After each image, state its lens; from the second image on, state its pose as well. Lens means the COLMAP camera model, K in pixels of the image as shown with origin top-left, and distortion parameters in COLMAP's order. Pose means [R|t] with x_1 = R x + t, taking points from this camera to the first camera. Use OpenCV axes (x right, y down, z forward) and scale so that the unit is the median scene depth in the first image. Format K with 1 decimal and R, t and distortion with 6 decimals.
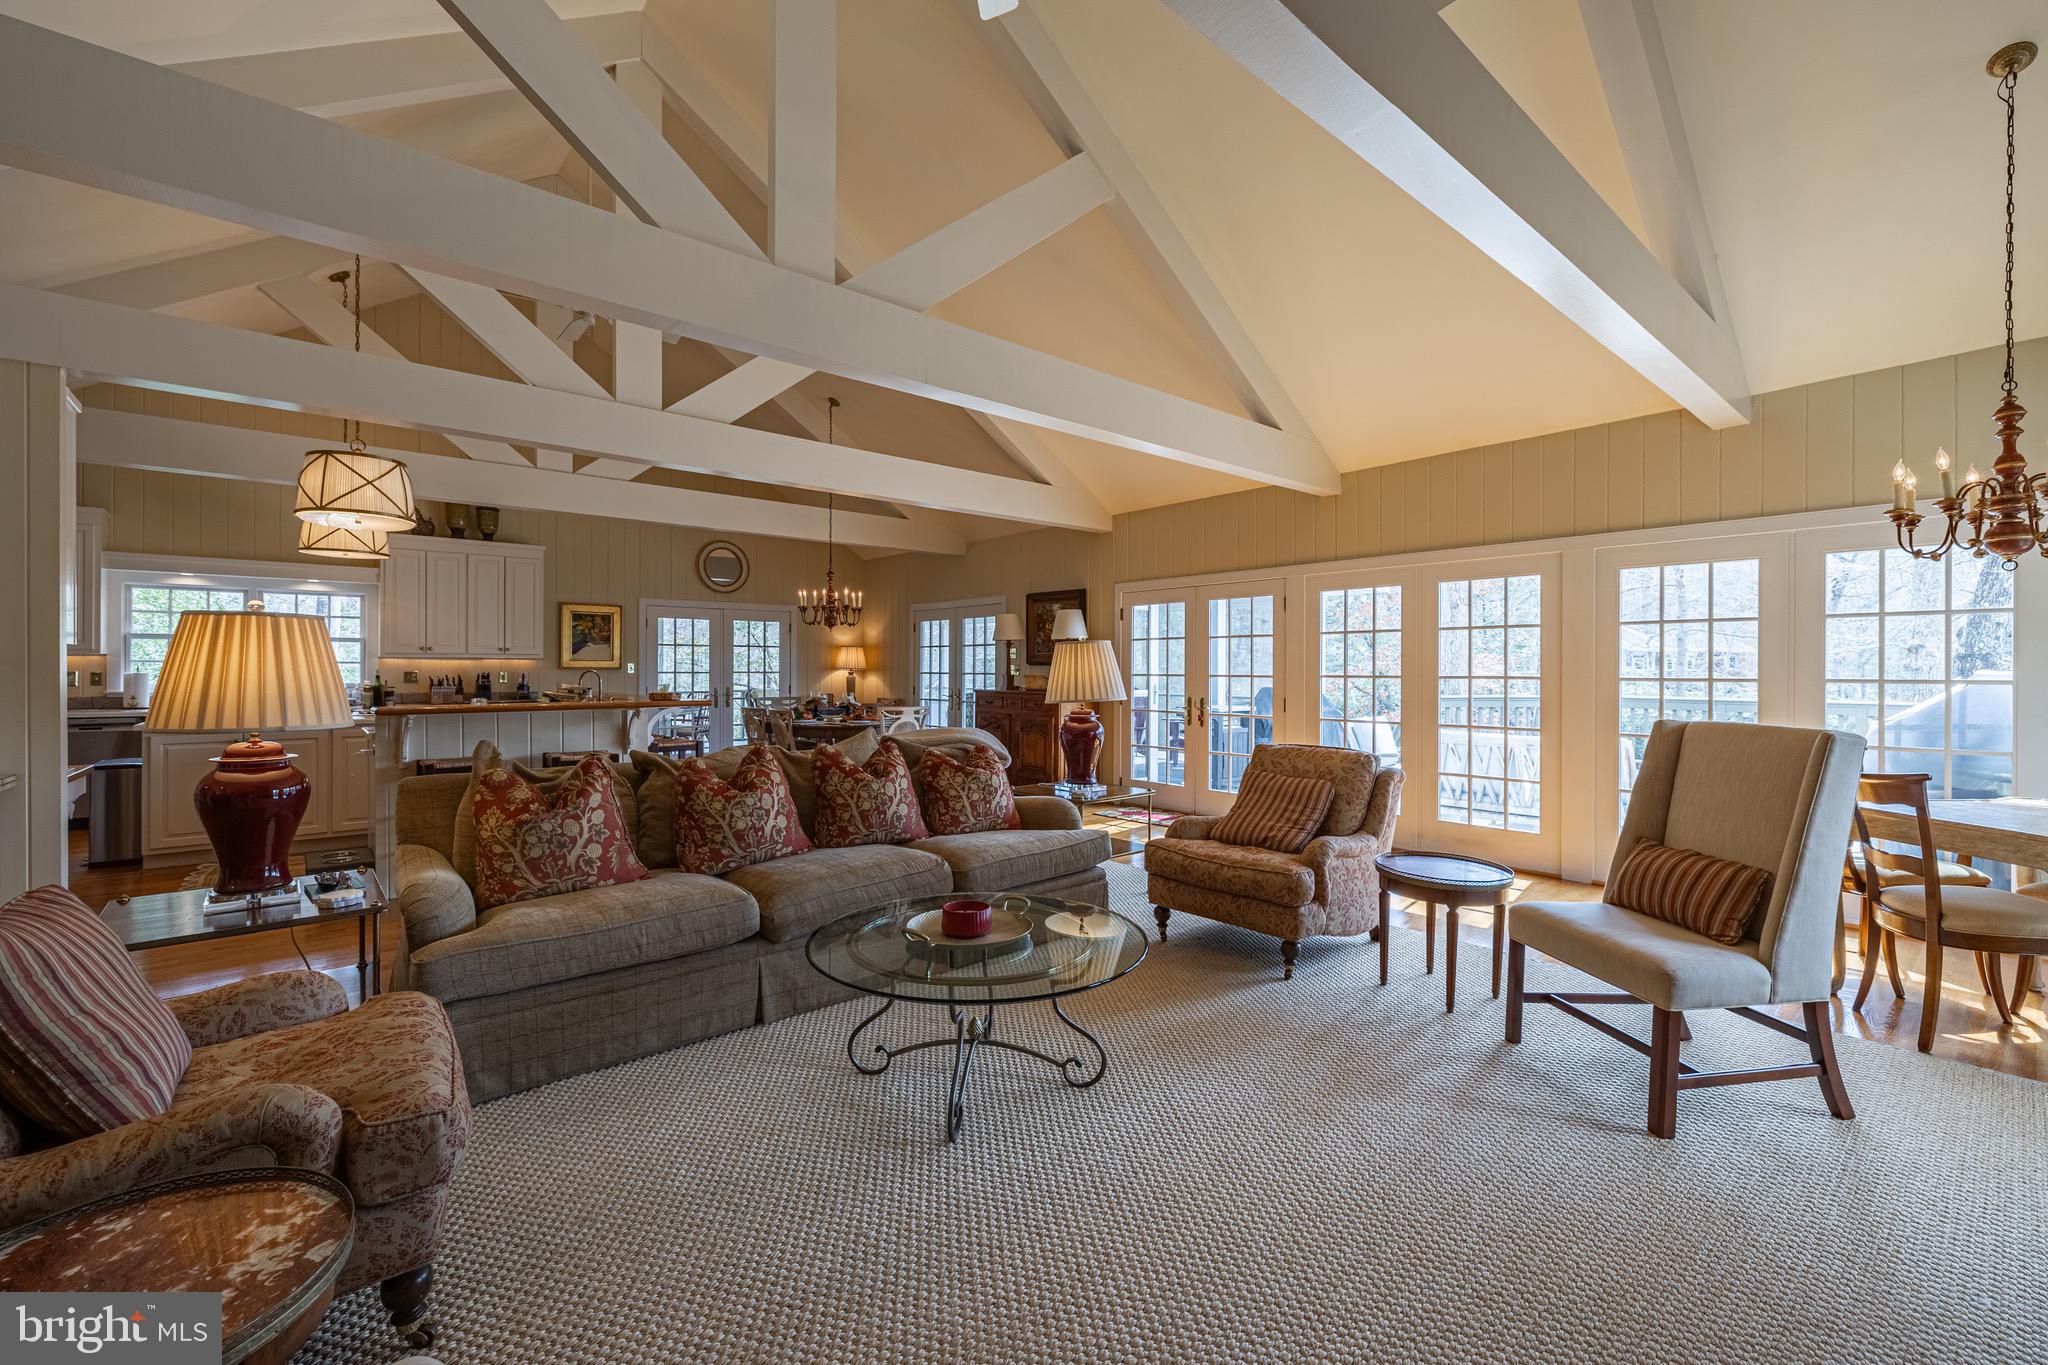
lens RADIAL K [[858.1, 0, 1023.0], [0, 858.1, 670.8], [0, 0, 1]] dist [-0.000515, -0.000466]
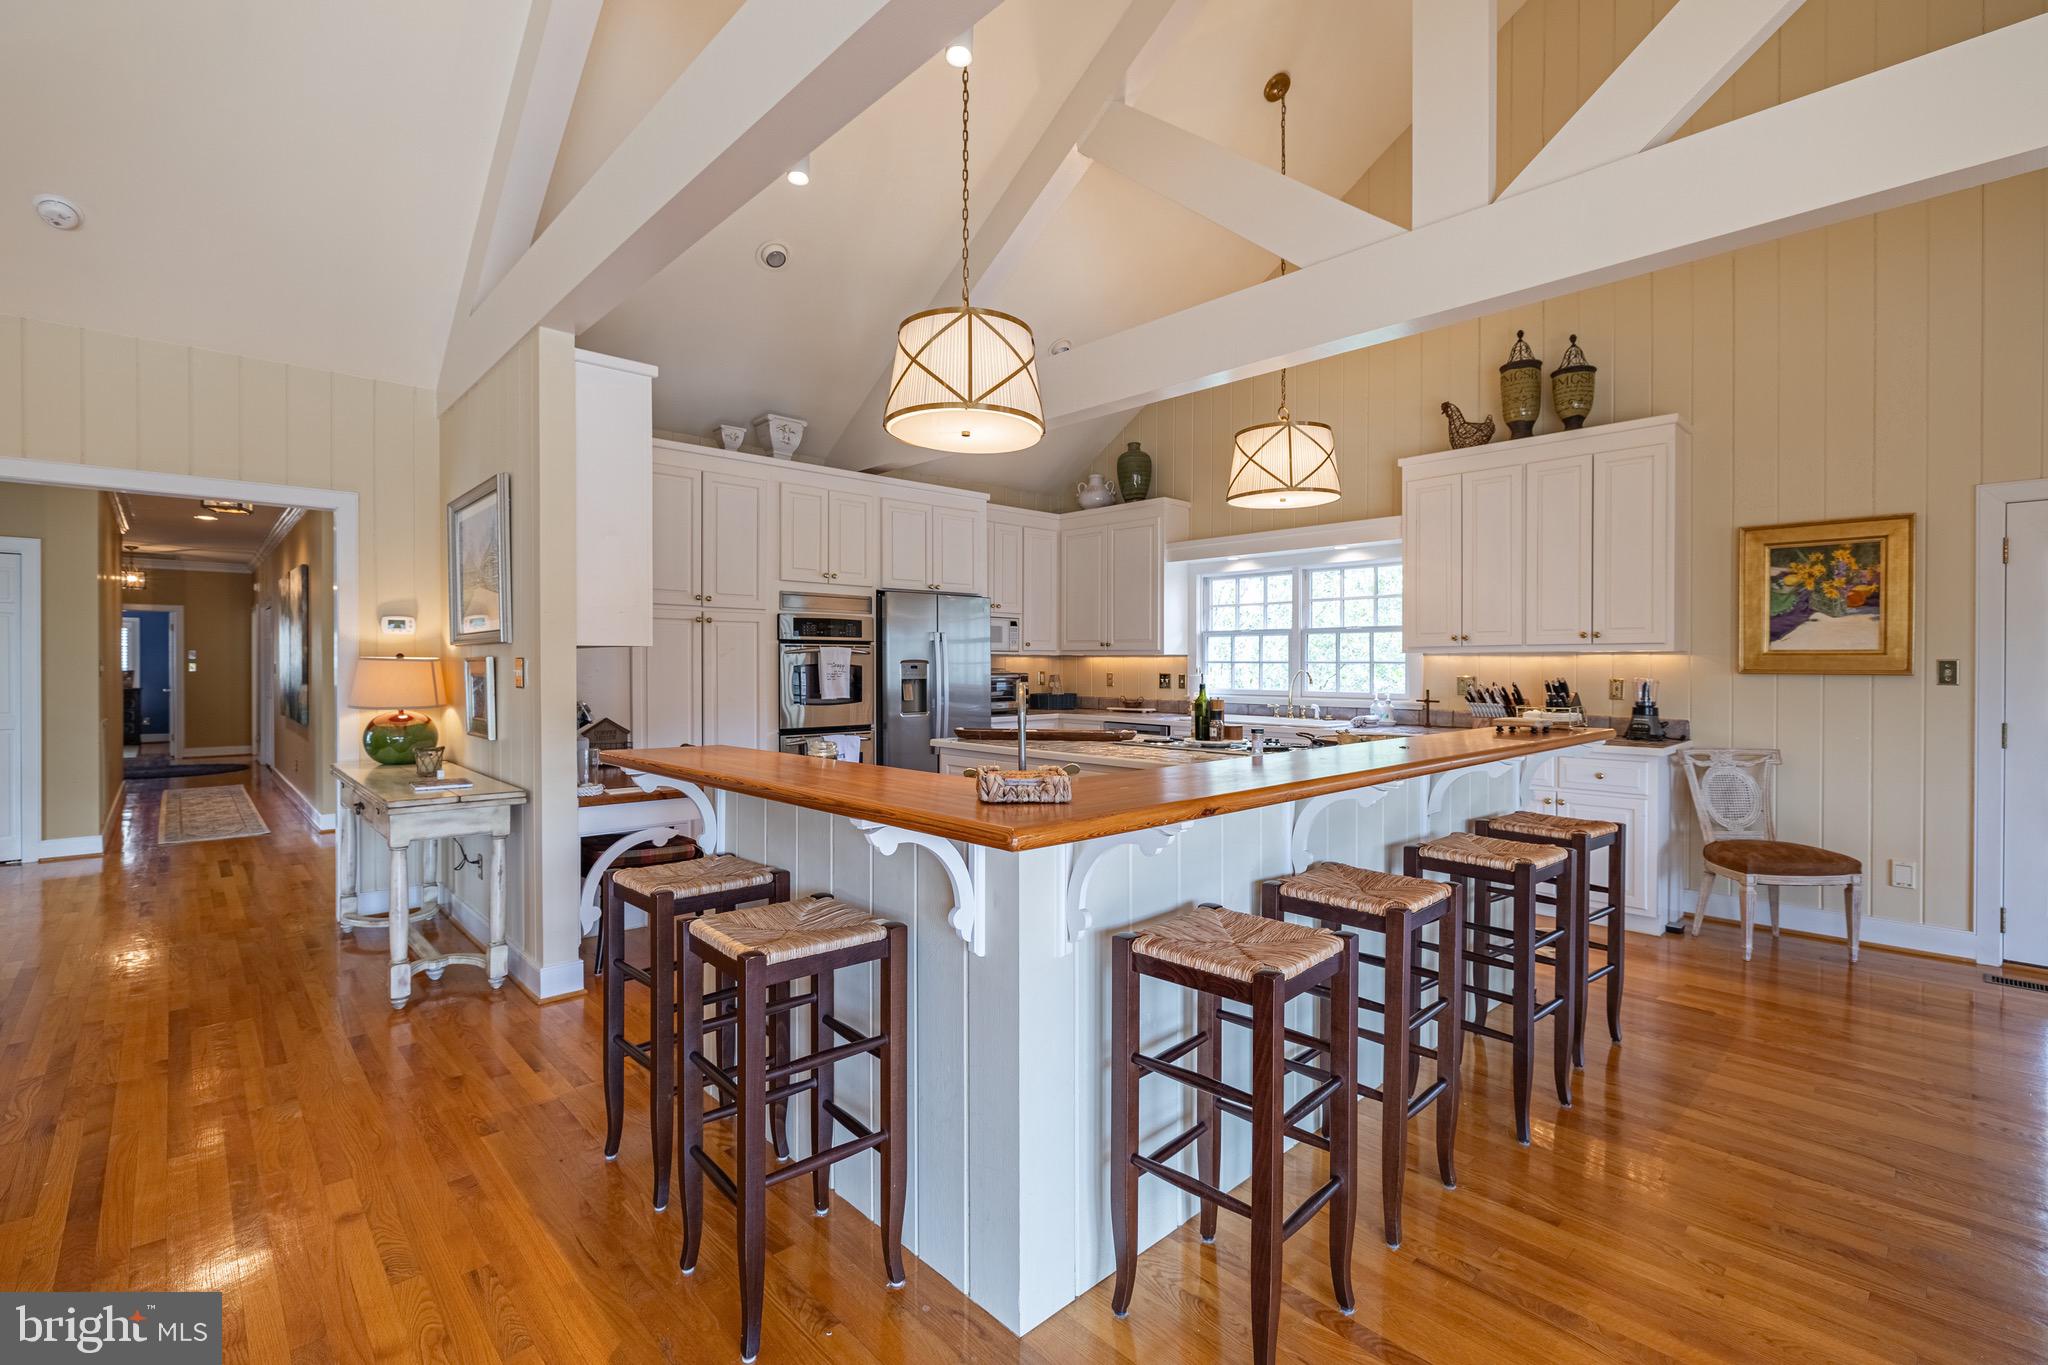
lens RADIAL K [[917.7, 0, 1024.7], [0, 917.7, 671.1], [0, 0, 1]] dist [-0.004487, -0.000283]
pose [[0.052259, 0.002687, -0.998630, -0.079529], [-0.004816, 0.999985, 0.002439, -0.003069], [0.998622, 0.004682, 0.052271, 0.643145]]
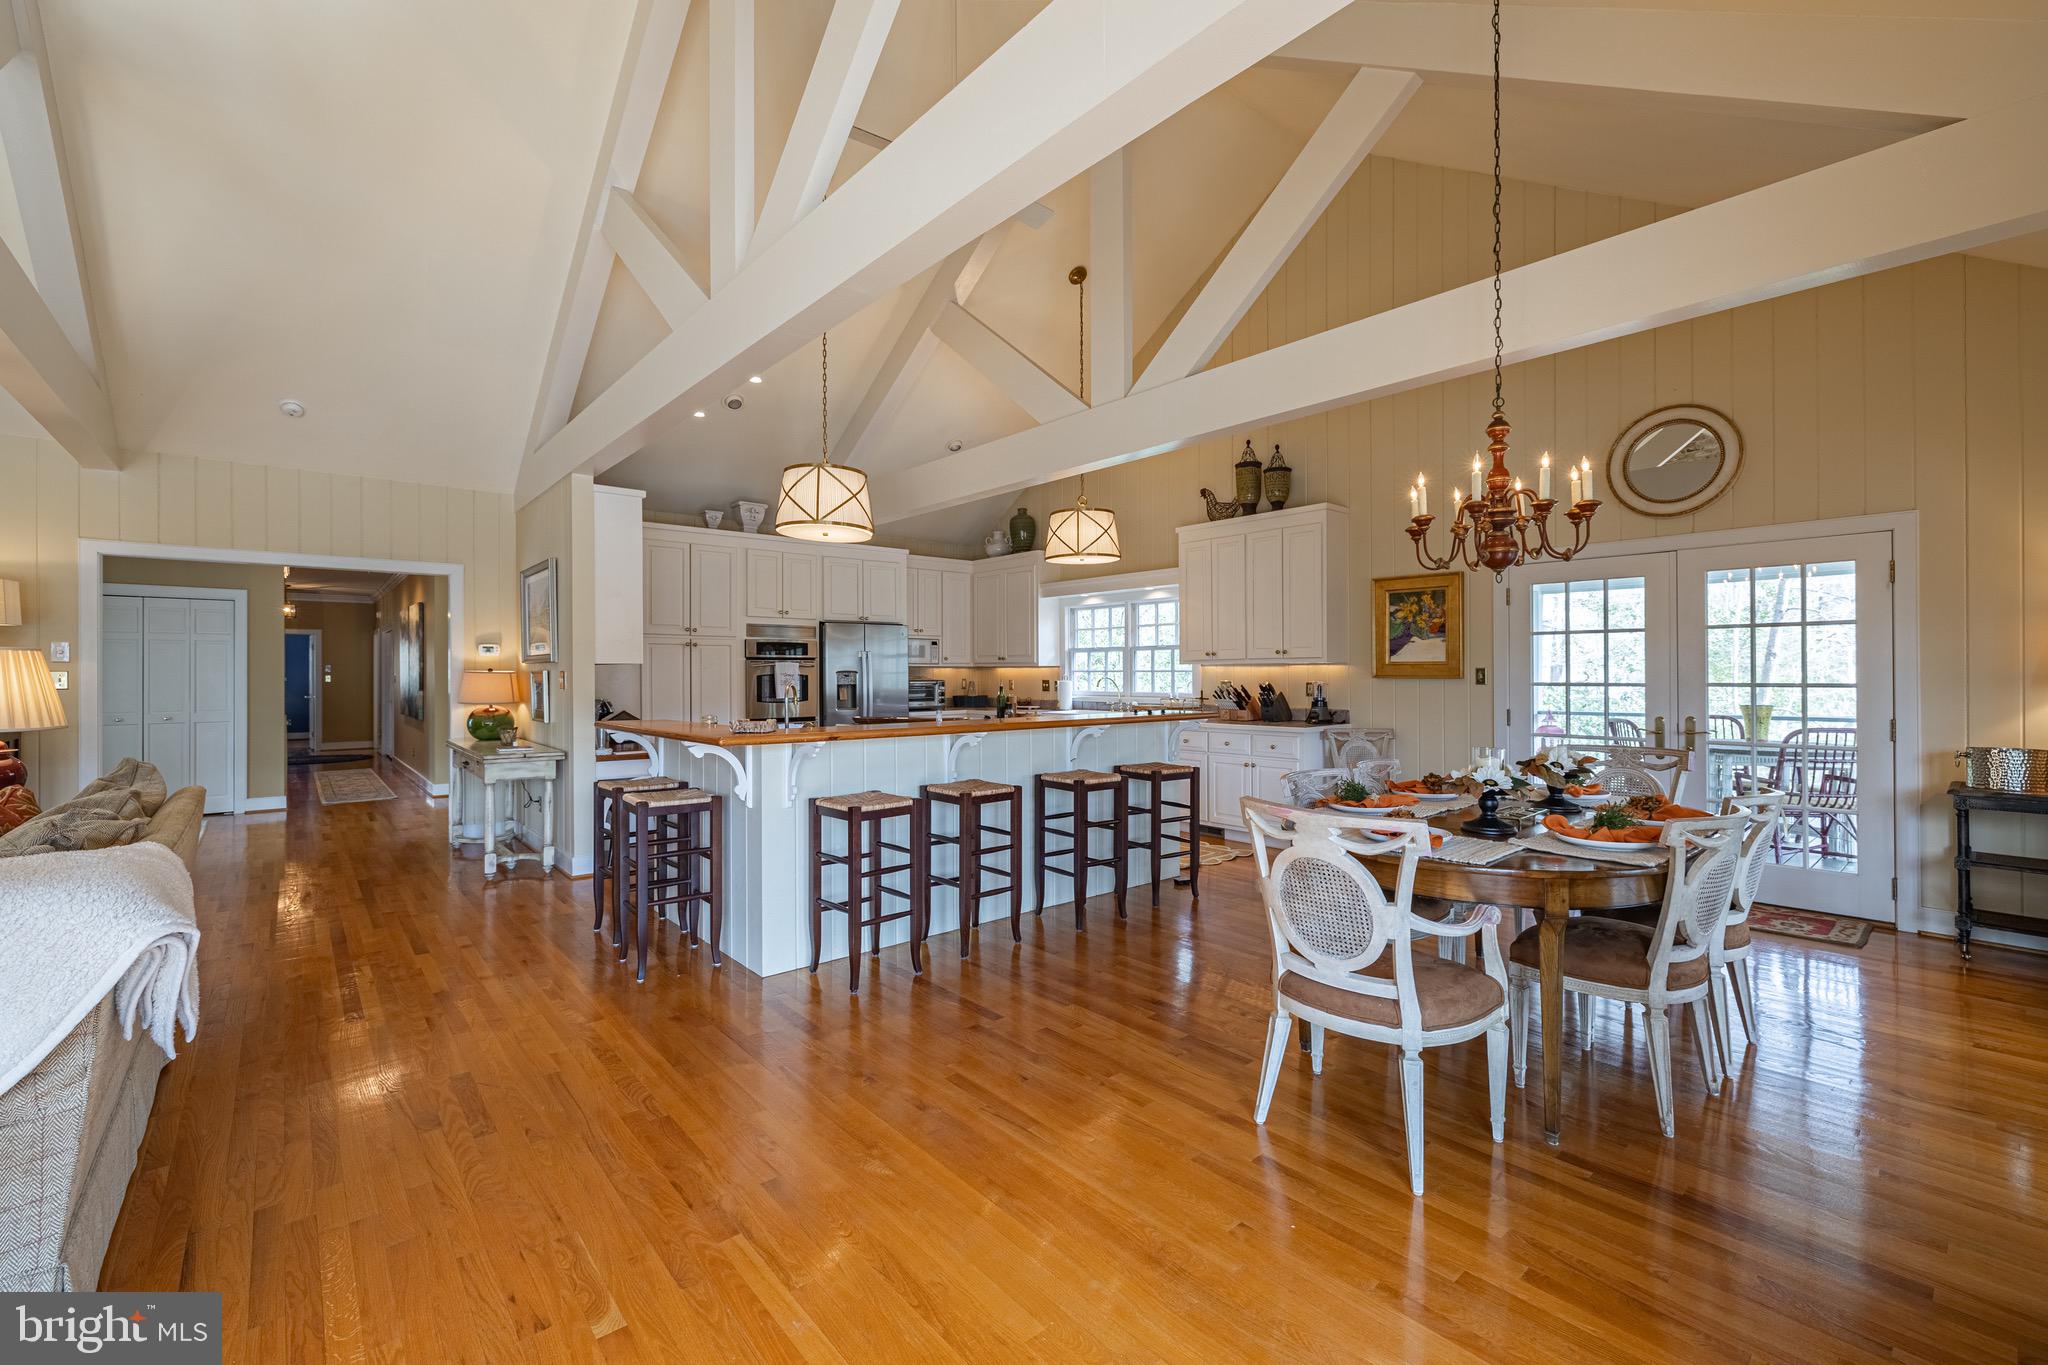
lens RADIAL K [[858.1, 0, 1023.0], [0, 858.1, 670.8], [0, 0, 1]] dist [-0.000515, -0.000466]
pose [[0.010708, -0.007684, -0.999913, 0.140483], [-0.000607, 0.999970, -0.007691, -0.002536], [0.999942, 0.000690, 0.010703, 0.775549]]
